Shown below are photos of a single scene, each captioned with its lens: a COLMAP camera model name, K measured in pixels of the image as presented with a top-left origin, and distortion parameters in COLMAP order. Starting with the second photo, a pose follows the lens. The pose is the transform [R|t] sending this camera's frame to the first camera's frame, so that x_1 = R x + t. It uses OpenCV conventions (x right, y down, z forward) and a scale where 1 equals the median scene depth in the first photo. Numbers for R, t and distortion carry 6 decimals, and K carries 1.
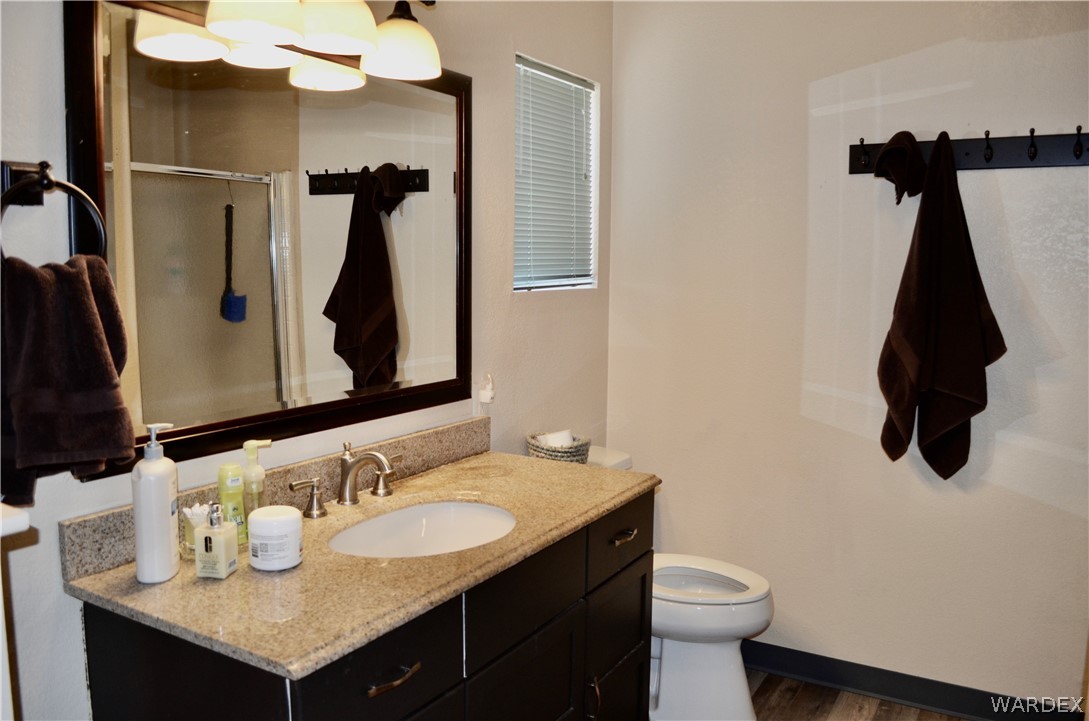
lens RADIAL K [[865.5, 0, 544.5], [0, 865.5, 360.5], [0, 0, 1]] dist [-0.096407, -0.001387]
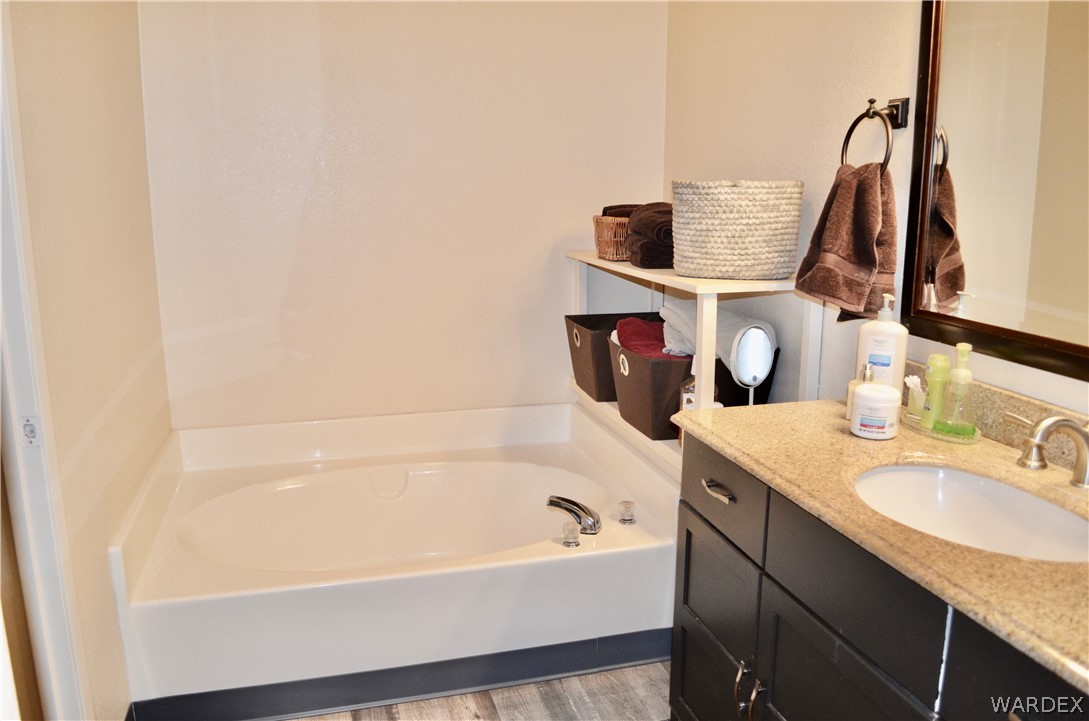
lens RADIAL K [[865.5, 0, 544.5], [0, 865.5, 360.5], [0, 0, 1]] dist [-0.096407, -0.001387]
pose [[-0.690878, 0.133126, -0.710609, 0.706565], [-0.098982, 0.956228, 0.275374, -0.111485], [0.716164, 0.260587, -0.647459, 1.279000]]
